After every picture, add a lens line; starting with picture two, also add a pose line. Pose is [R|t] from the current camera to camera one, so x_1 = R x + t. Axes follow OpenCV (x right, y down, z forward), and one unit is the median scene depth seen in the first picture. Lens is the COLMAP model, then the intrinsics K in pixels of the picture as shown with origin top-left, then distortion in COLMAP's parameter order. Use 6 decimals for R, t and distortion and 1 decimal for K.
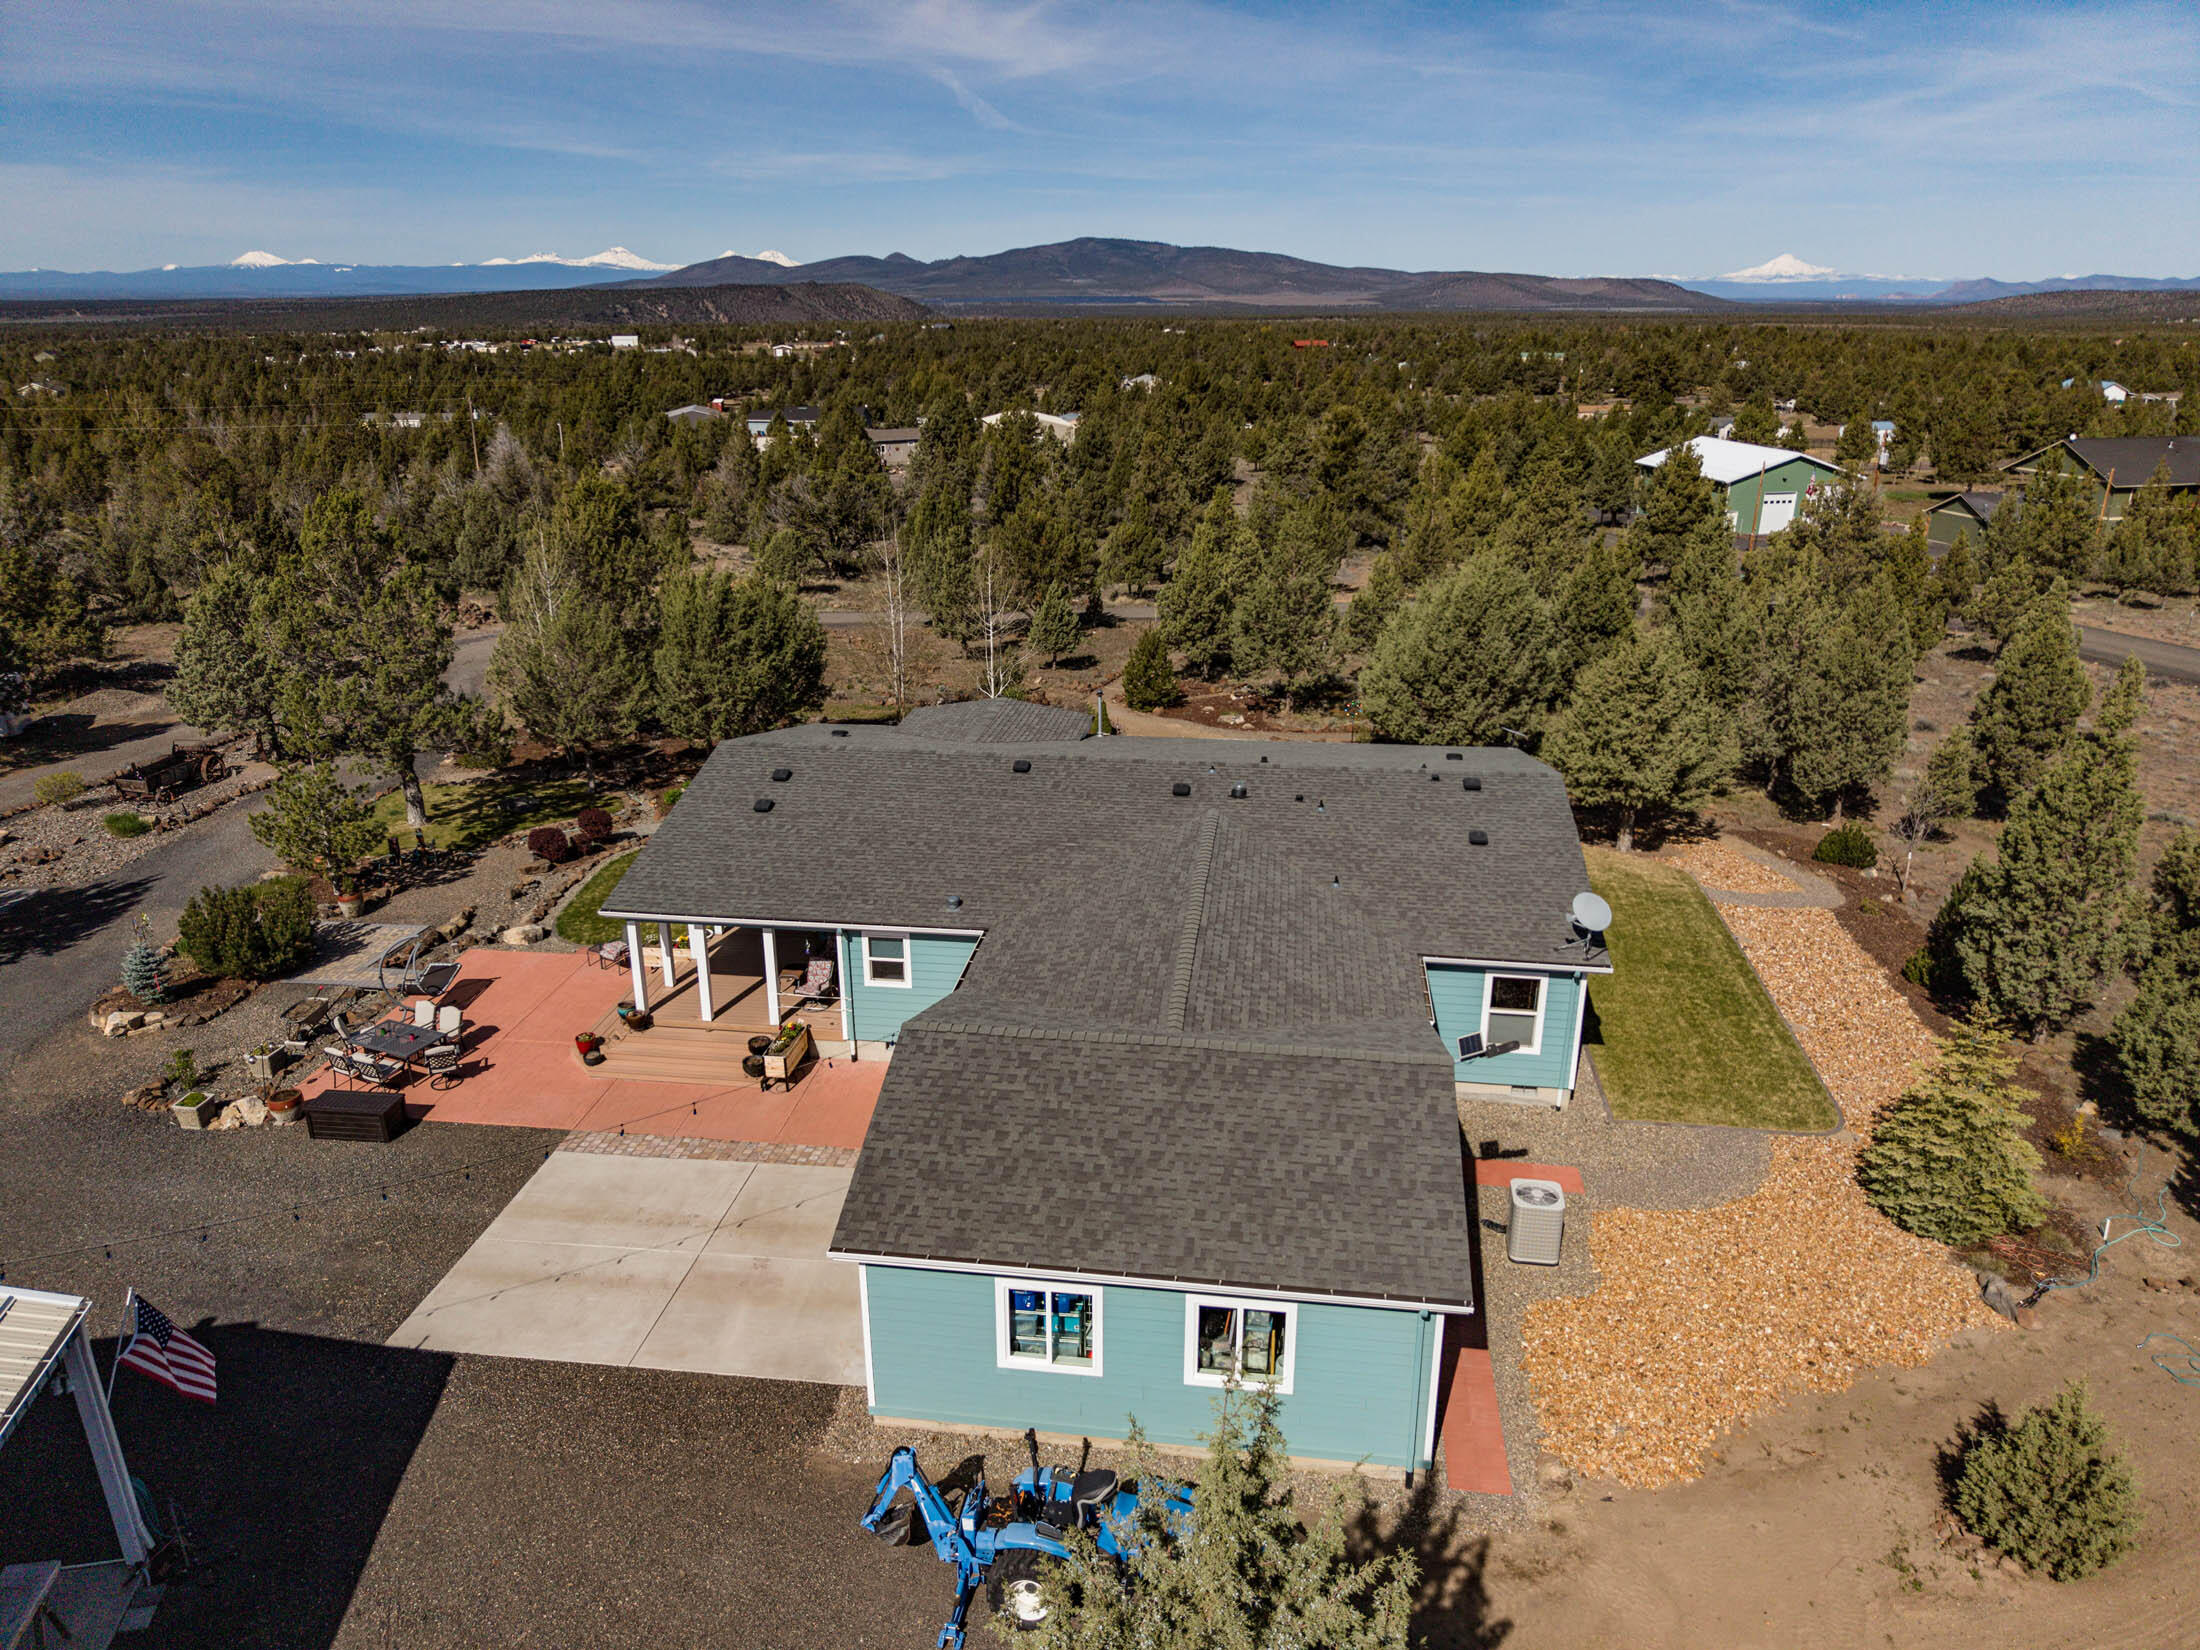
lens RADIAL K [[1464.6, 0, 1100.0], [0, 1464.6, 825.0], [0, 0, 1]] dist [0.028994, -0.031826]
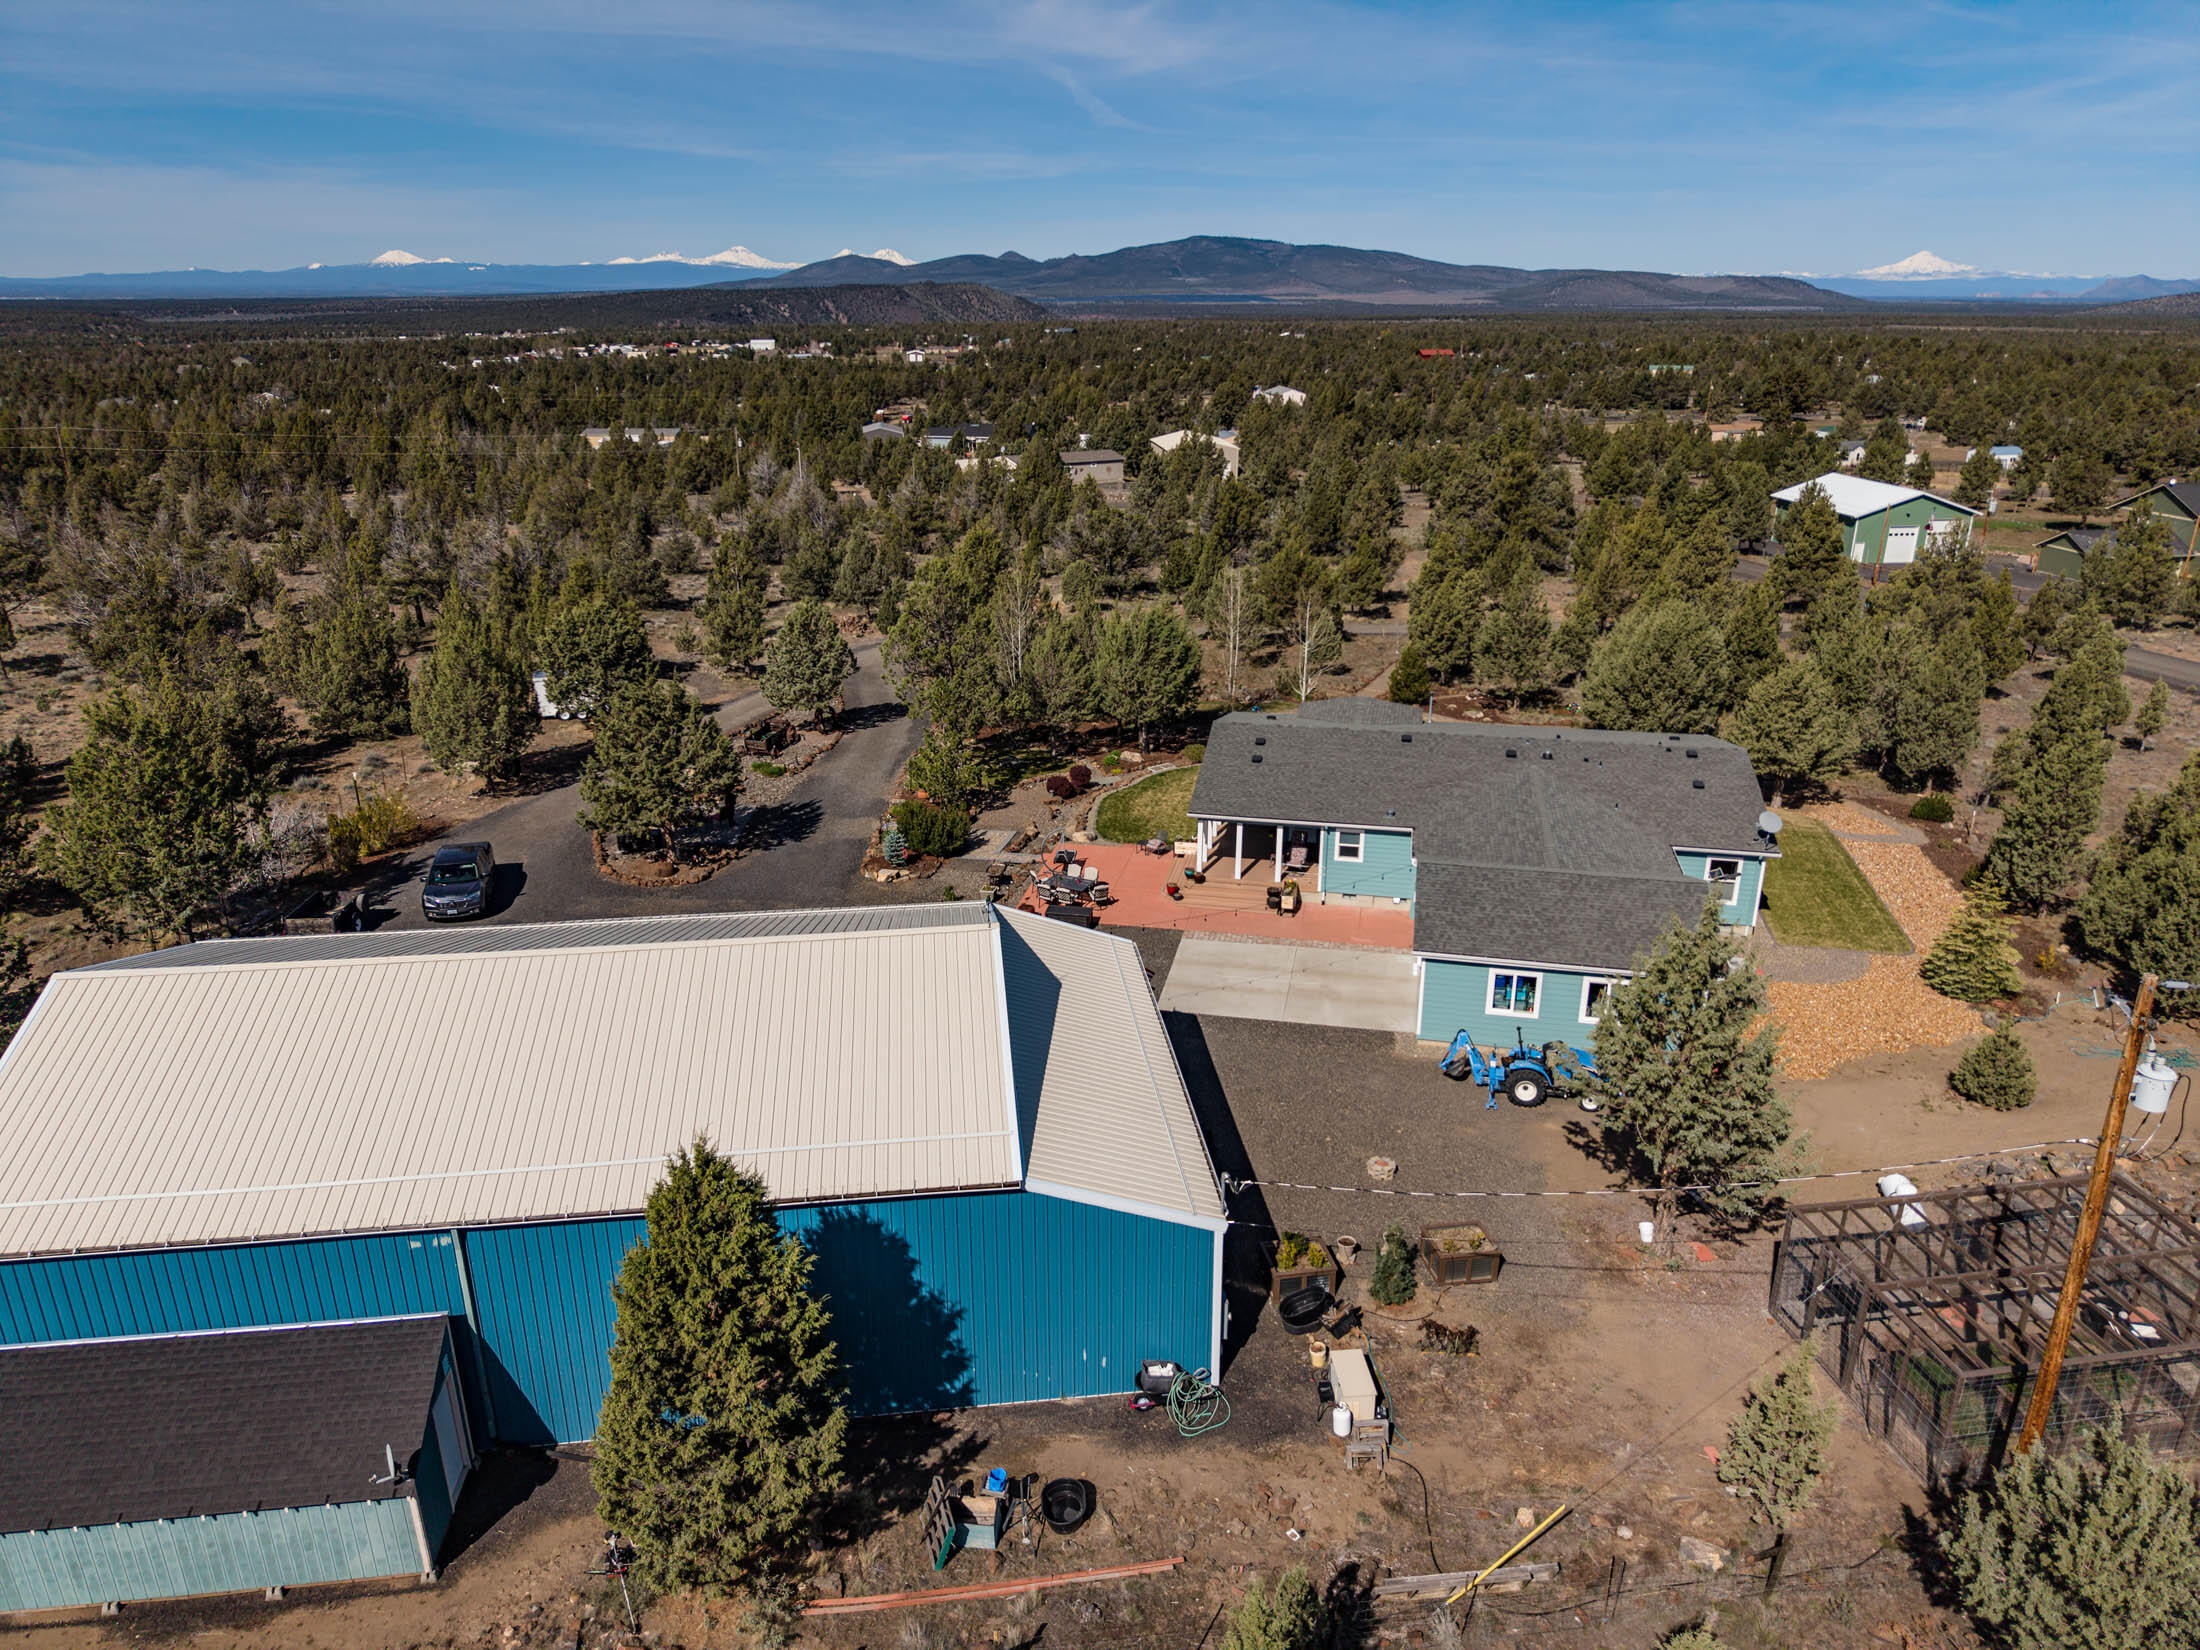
lens RADIAL K [[1464.6, 0, 1100.0], [0, 1464.6, 825.0], [0, 0, 1]] dist [0.028994, -0.031826]
pose [[0.997493, 0.024532, -0.066378, -0.201124], [-0.024443, 0.999699, 0.002140, 0.043782], [0.066410, -0.000512, 0.997792, -0.469510]]
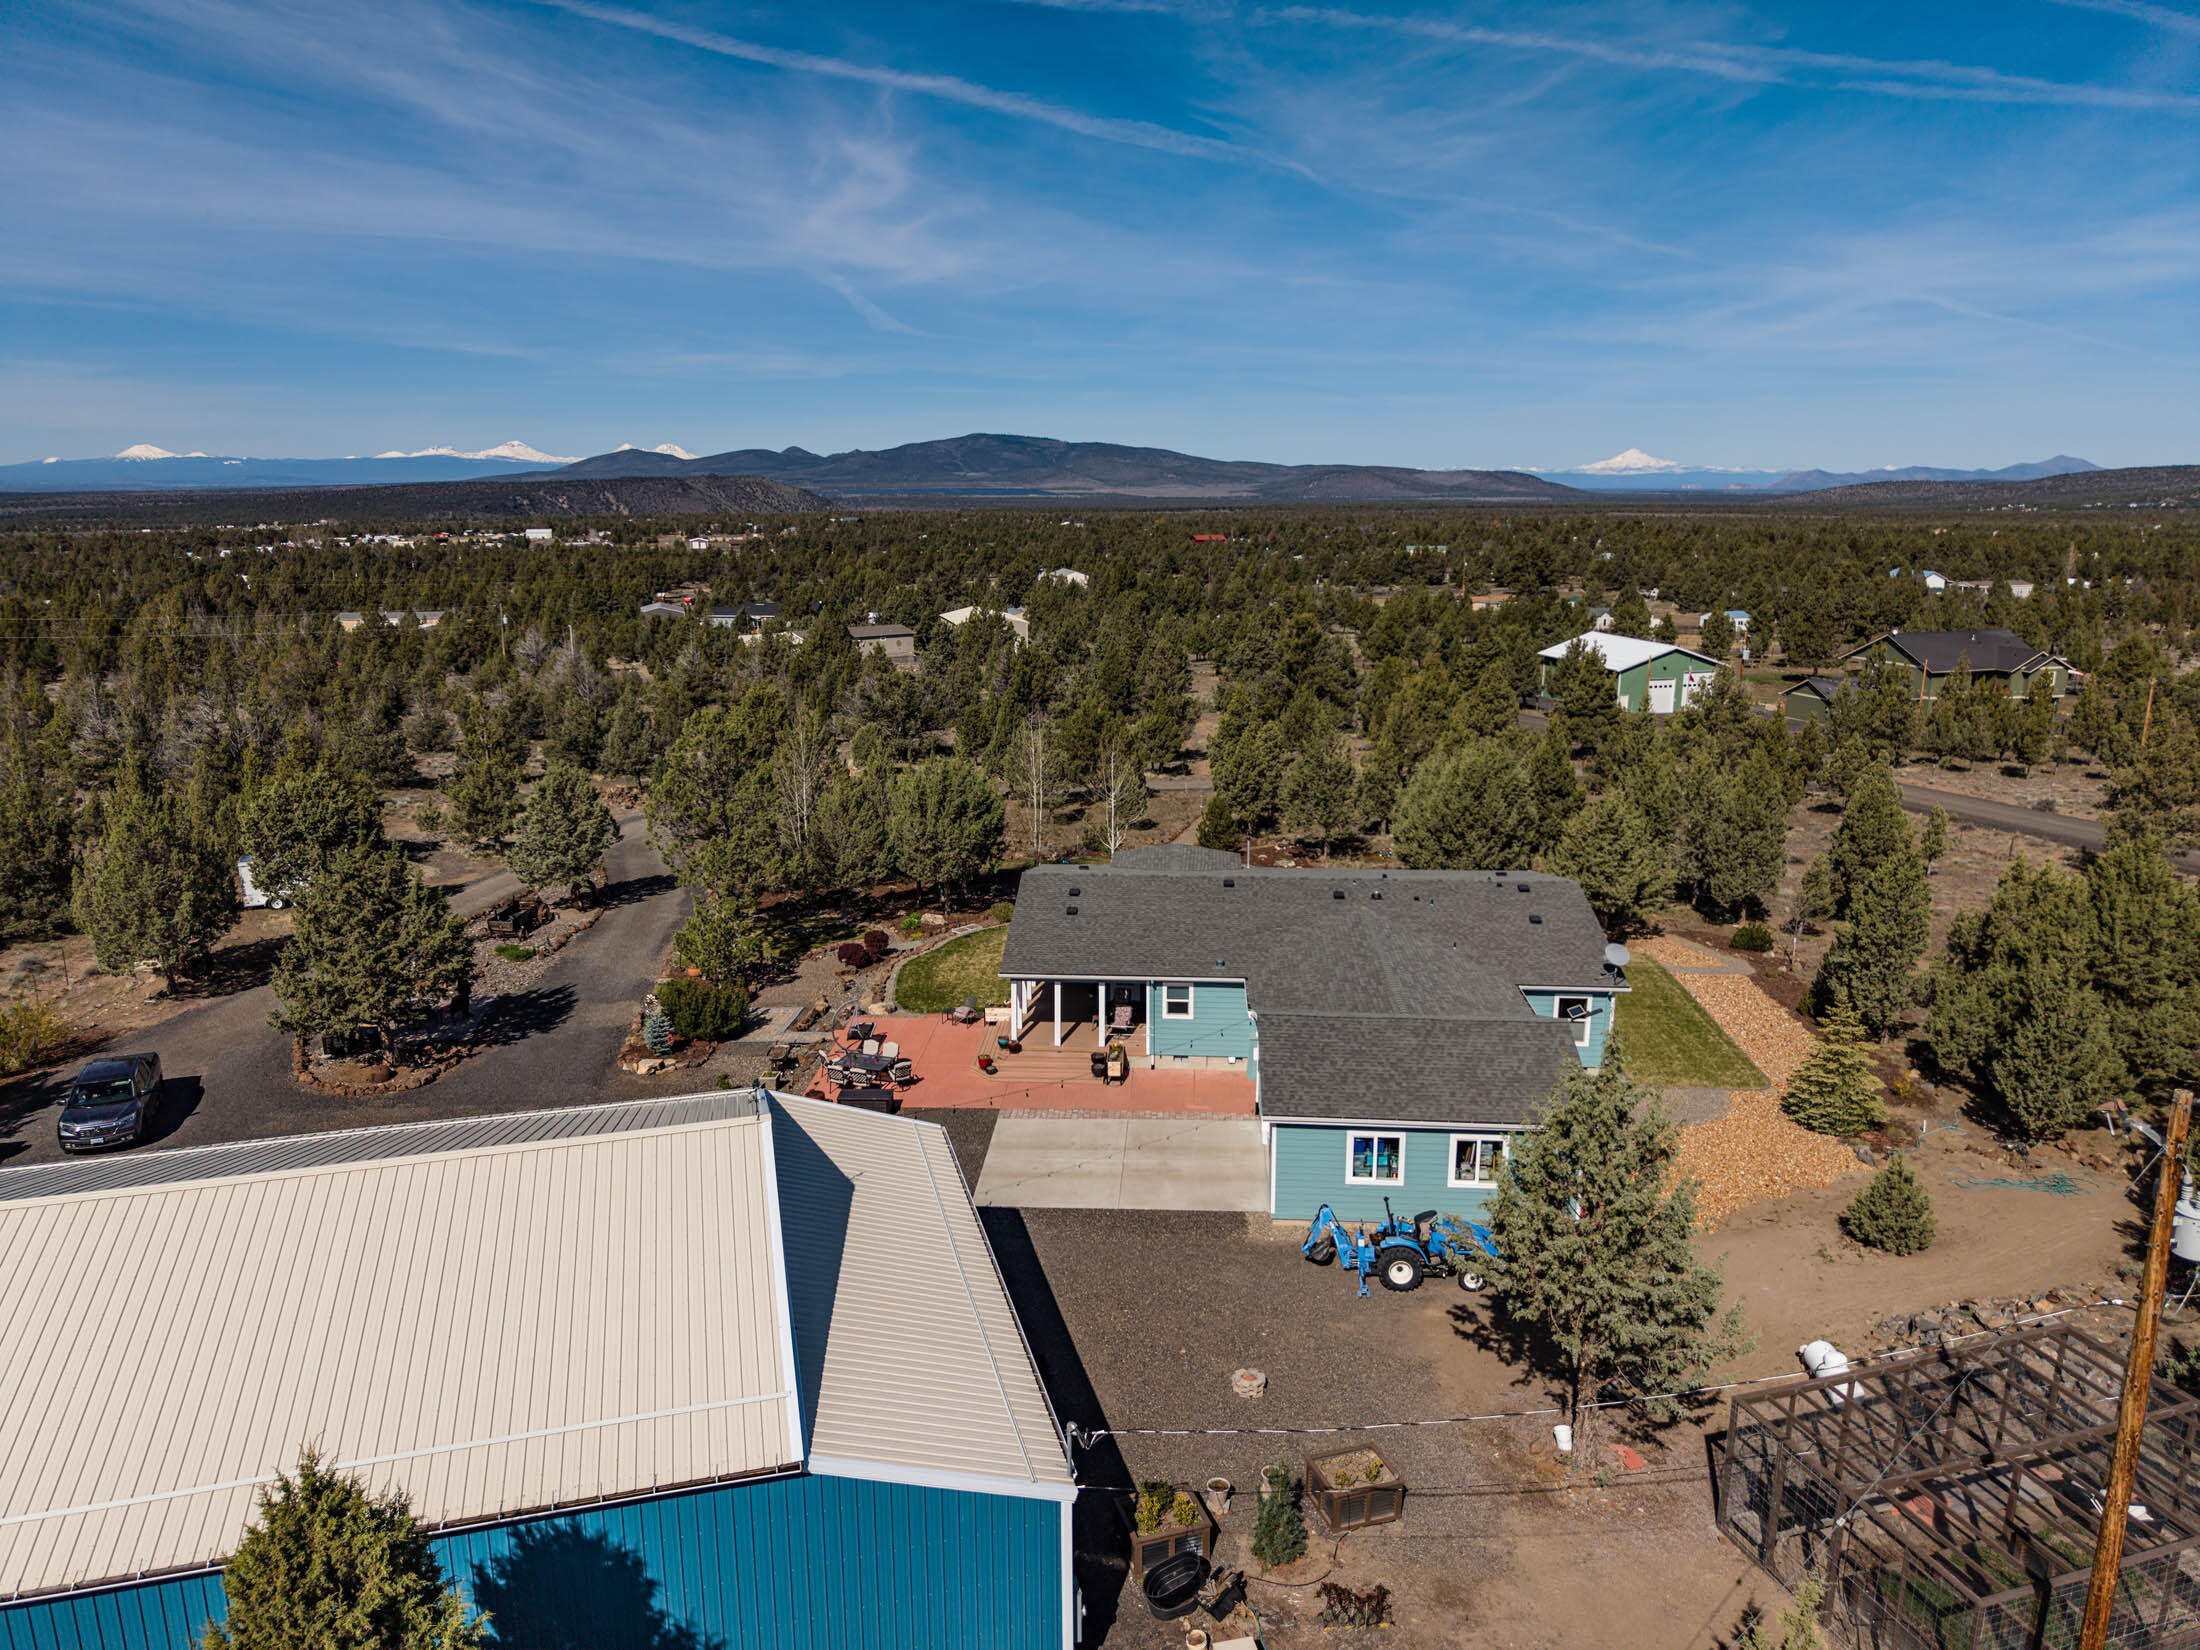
lens RADIAL K [[1464.6, 0, 1100.0], [0, 1464.6, 825.0], [0, 0, 1]] dist [0.028994, -0.031826]
pose [[0.997428, -0.017253, 0.069573, -0.206197], [0.025379, 0.992728, -0.117674, 0.052730], [-0.067037, 0.119137, 0.990612, -0.359291]]
